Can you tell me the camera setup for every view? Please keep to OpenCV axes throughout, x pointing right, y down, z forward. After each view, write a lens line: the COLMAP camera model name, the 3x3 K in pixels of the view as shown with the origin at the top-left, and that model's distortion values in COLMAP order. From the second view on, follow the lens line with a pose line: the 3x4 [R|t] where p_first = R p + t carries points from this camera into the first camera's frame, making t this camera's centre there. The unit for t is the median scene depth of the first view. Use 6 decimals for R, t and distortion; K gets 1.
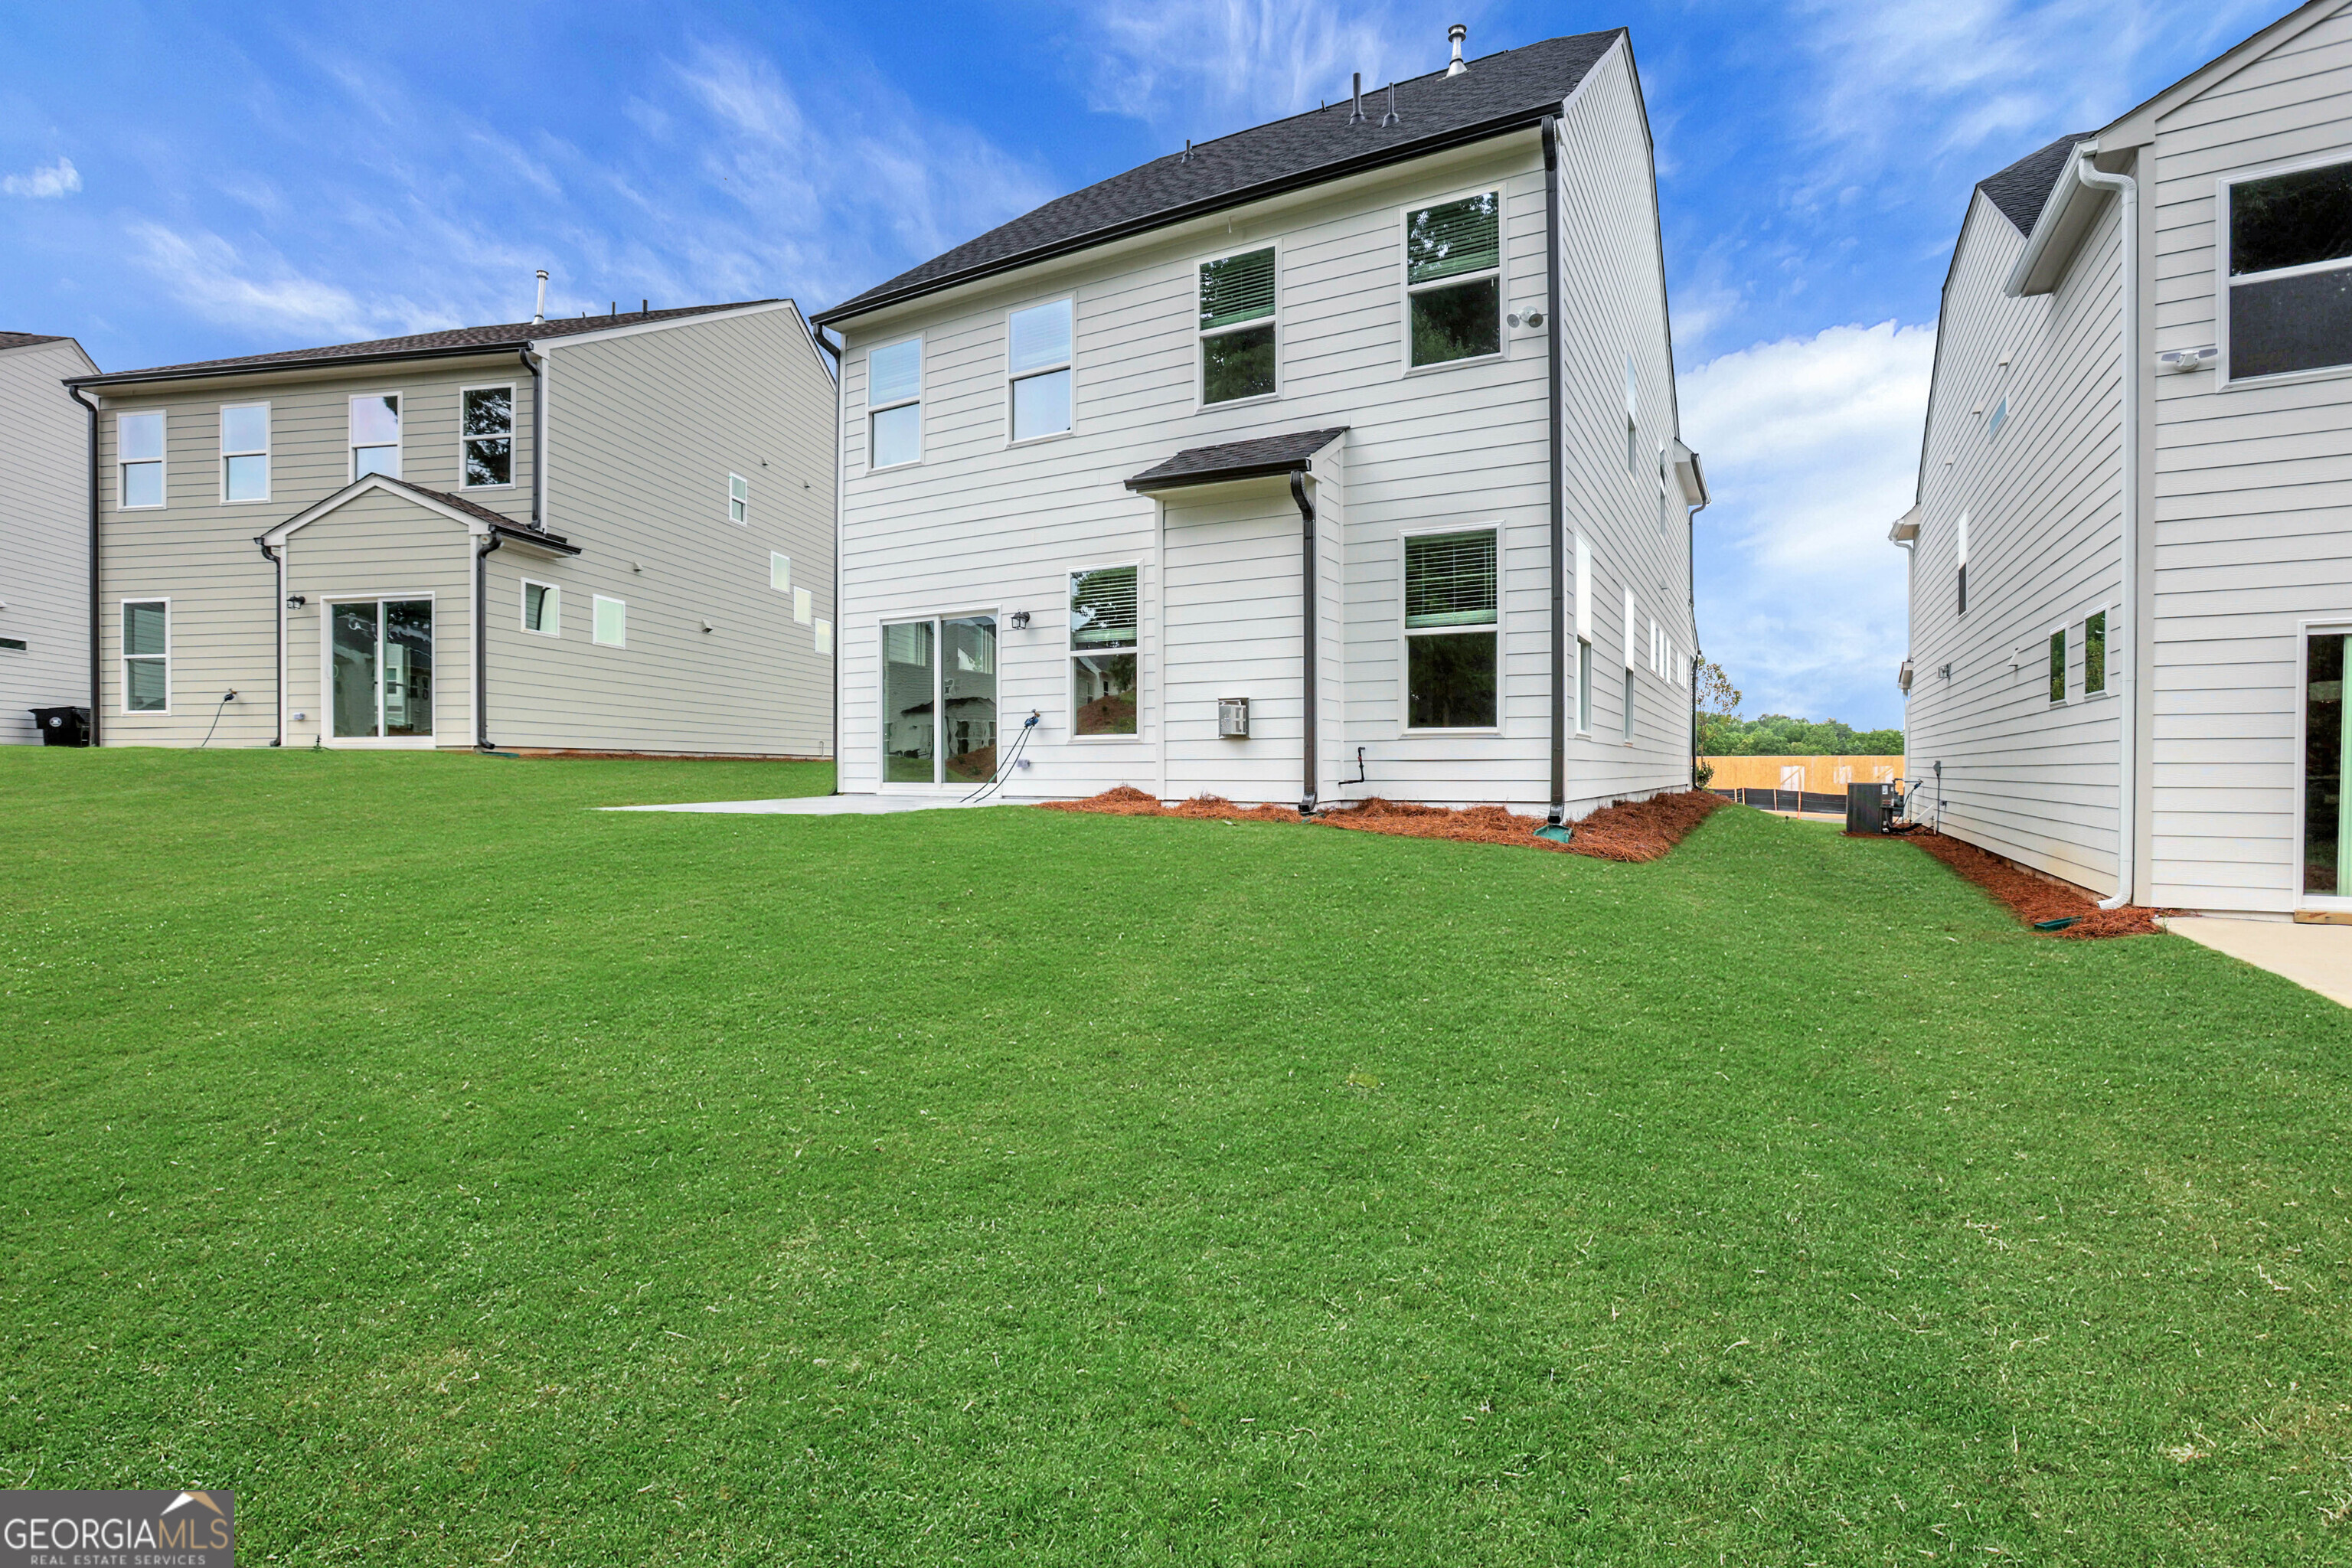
lens RADIAL K [[1129.1, 0, 1121.5], [0, 1129.1, 779.8], [0, 0, 1]] dist [-0.075139, 0.030742]
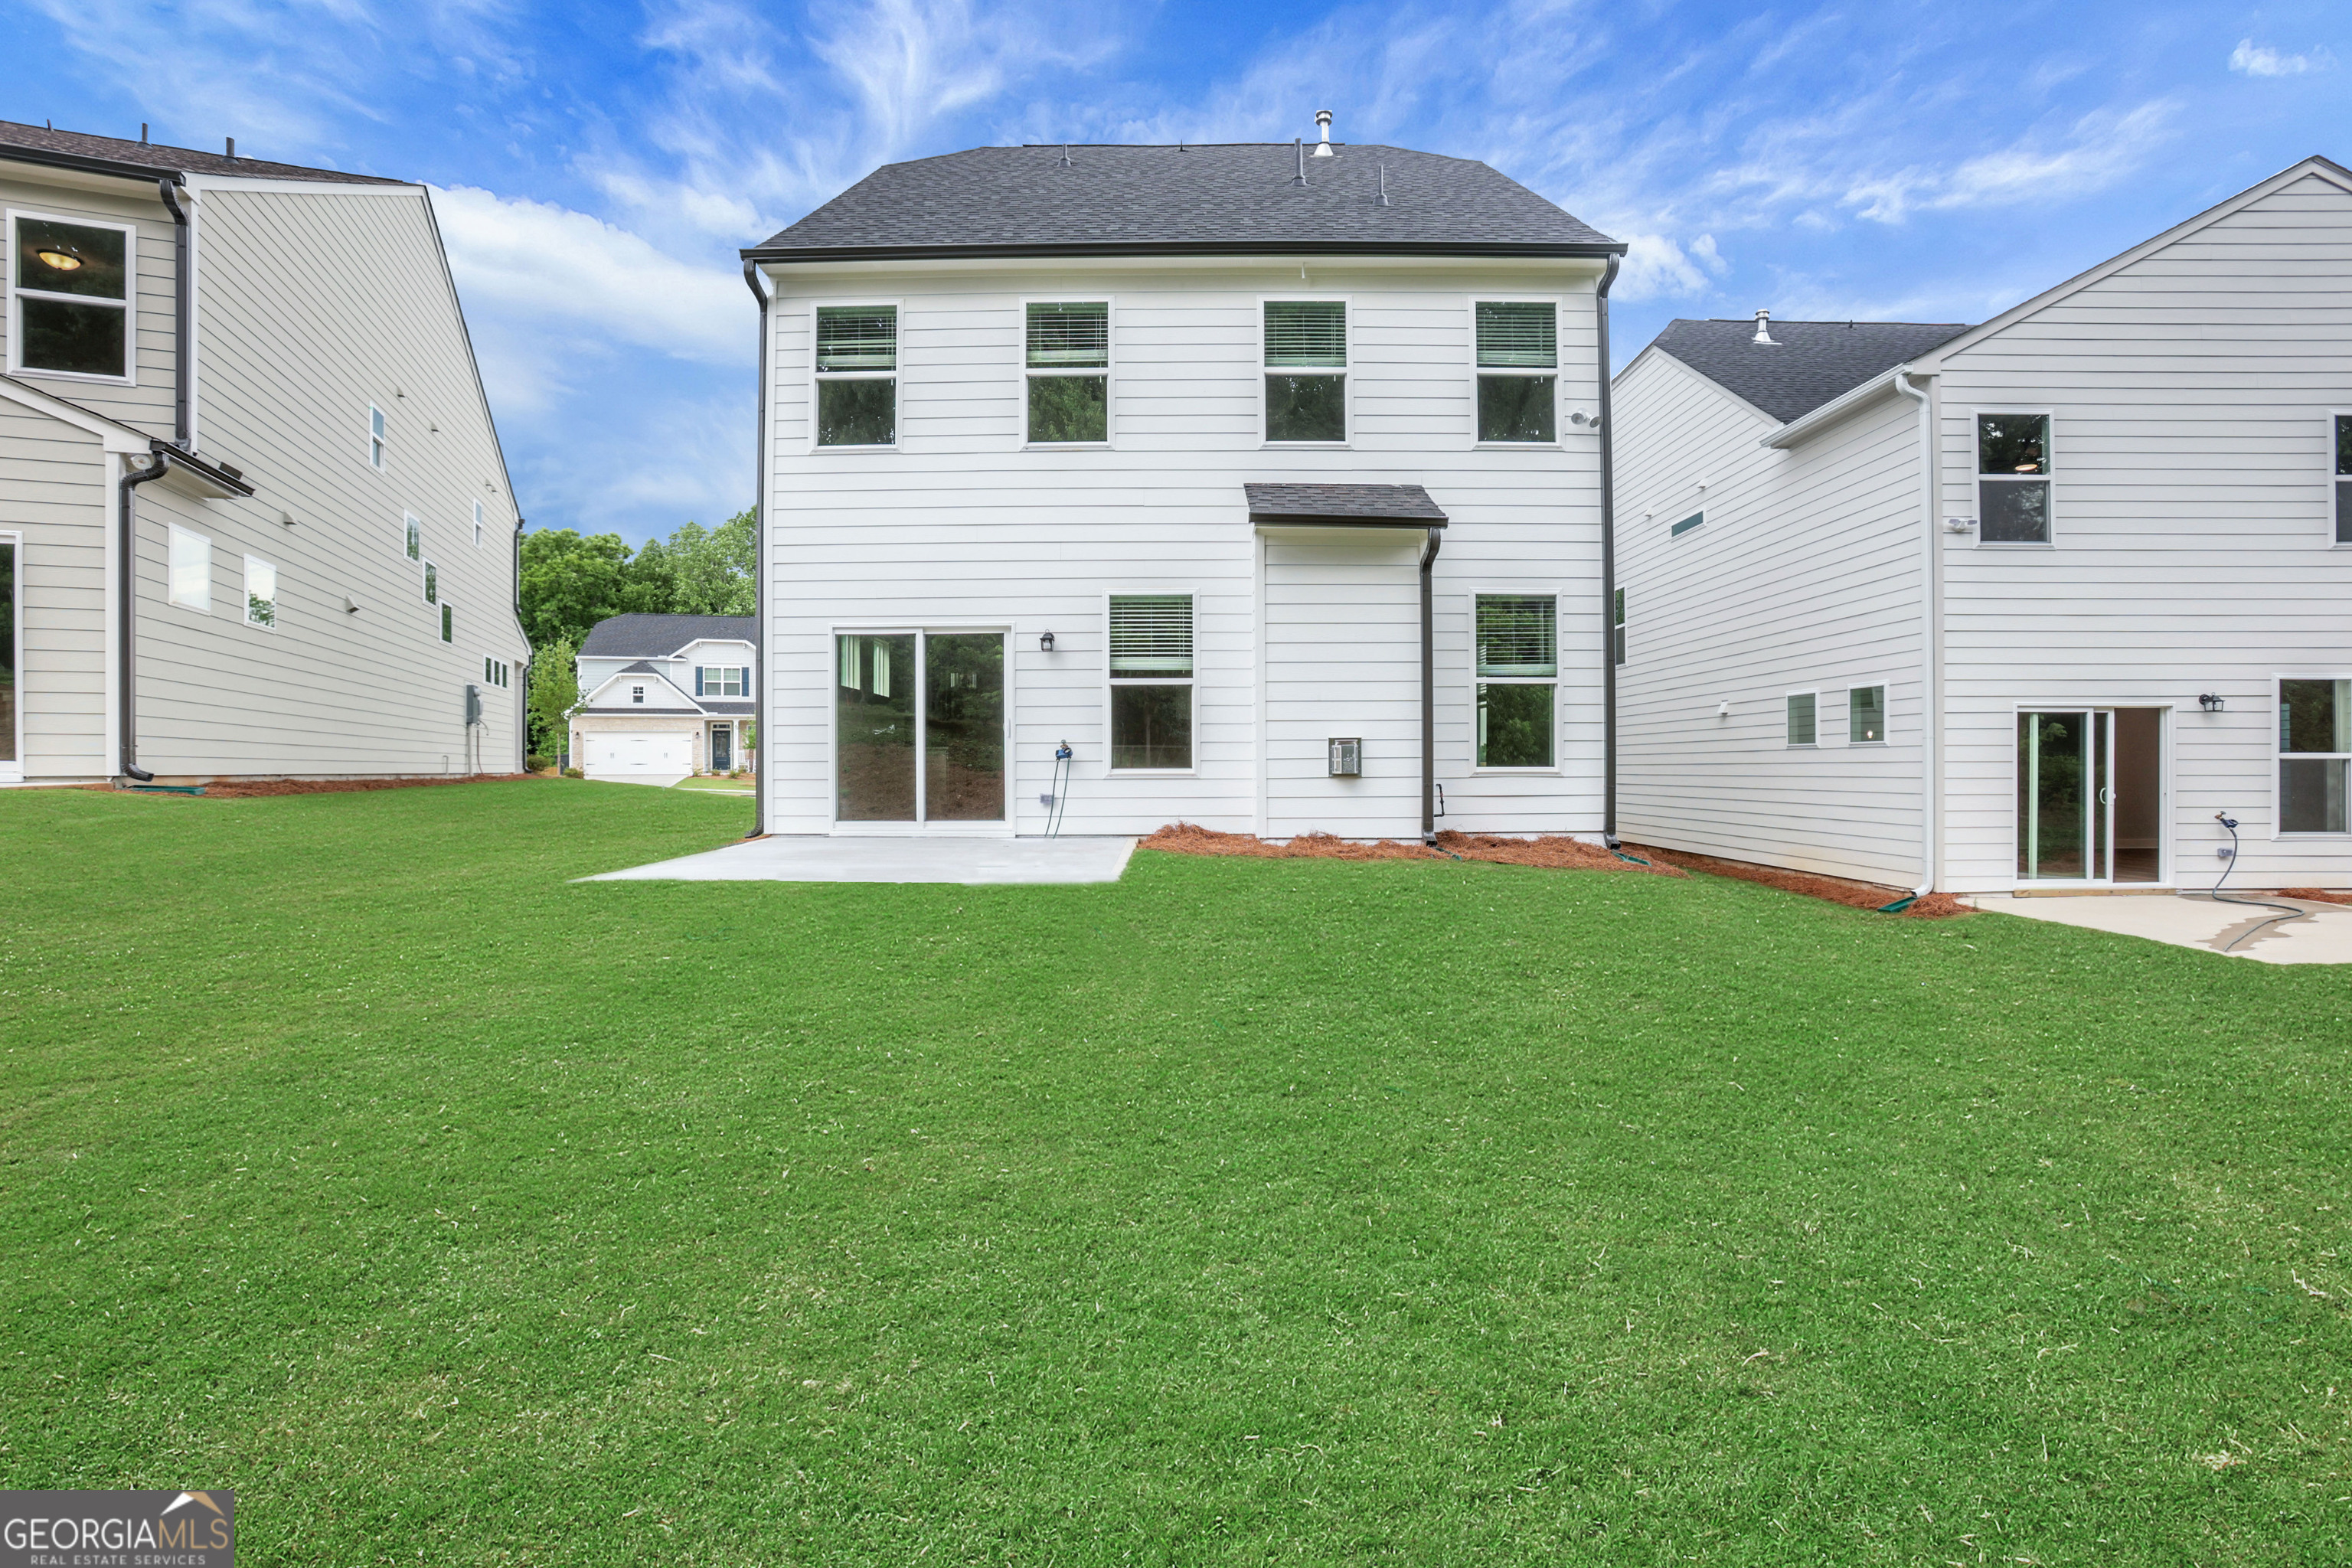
lens RADIAL K [[1139.6, 0, 1165.5], [0, 1139.6, 762.5], [0, 0, 1]] dist [-0.076104, 0.033341]
pose [[0.860238, 0.000113, 0.509893, -0.542969], [0.008104, 0.999871, -0.013894, -0.034948], [-0.509828, 0.016084, 0.860126, 0.185296]]
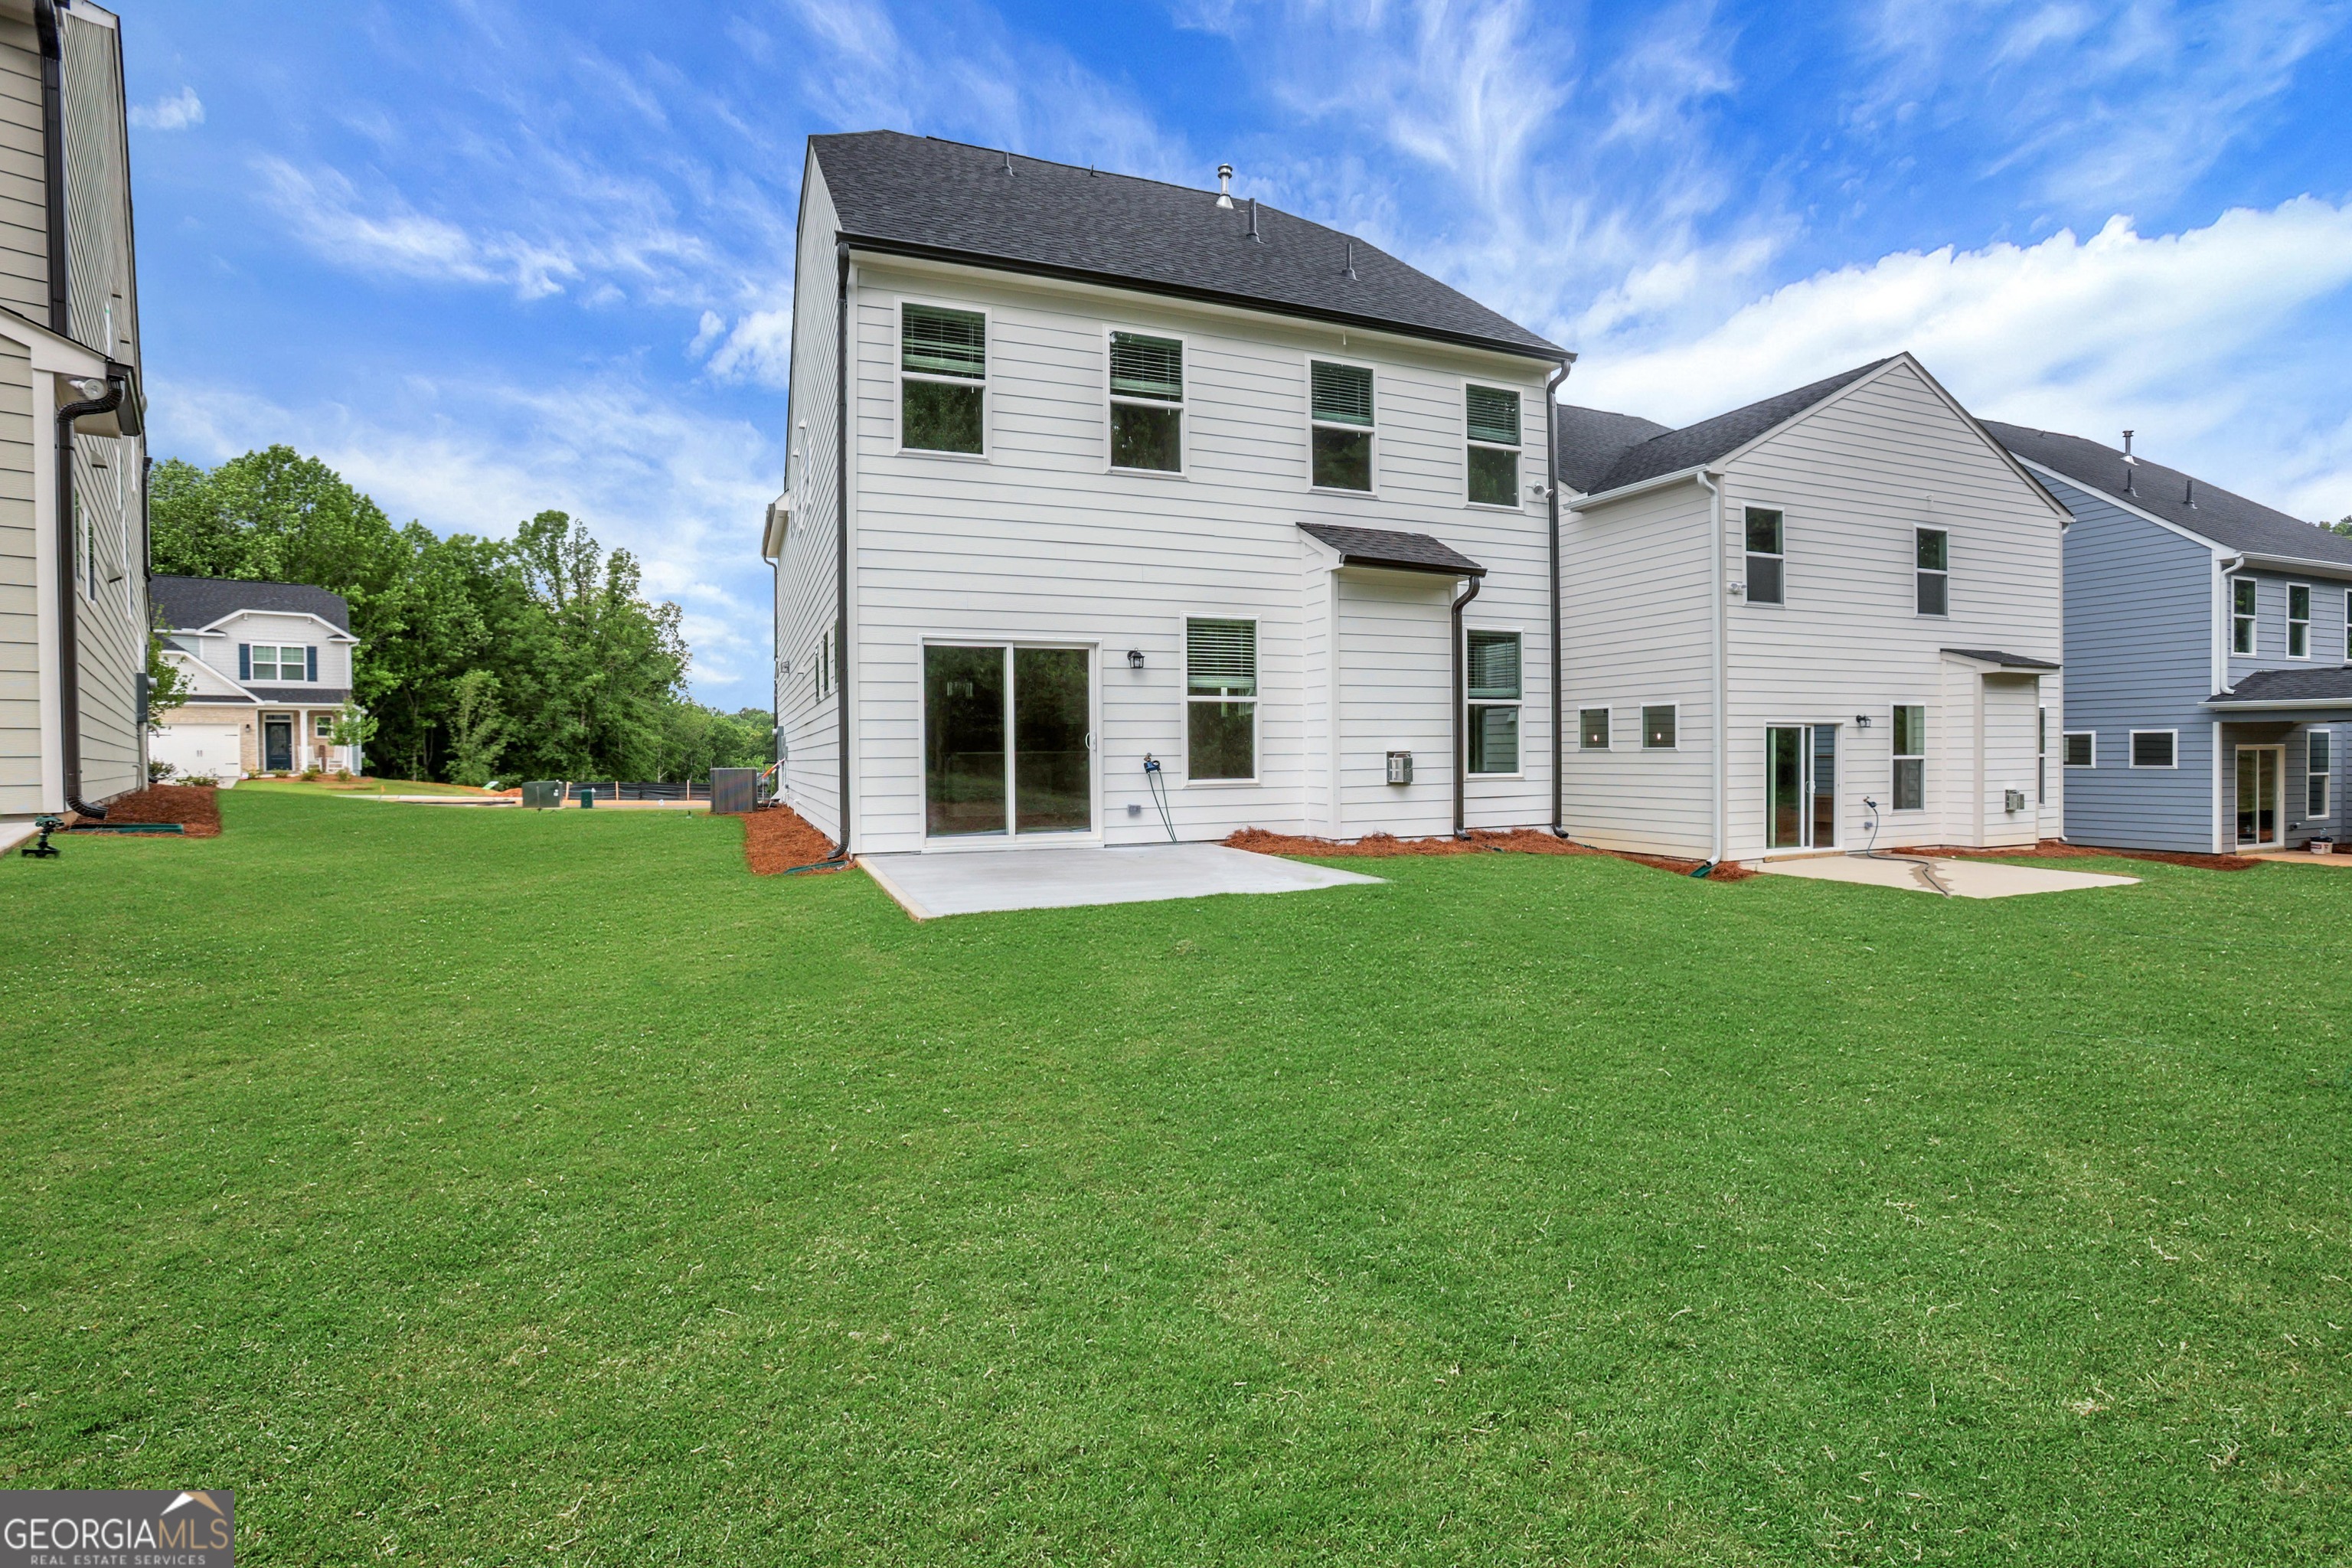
lens RADIAL K [[1139.6, 0, 1165.5], [0, 1139.6, 762.5], [0, 0, 1]] dist [-0.076104, 0.033341]
pose [[0.585672, -0.012680, 0.810449, -0.978830], [0.017848, 0.999837, 0.002746, -0.064722], [-0.810352, 0.012857, 0.585803, 0.474323]]
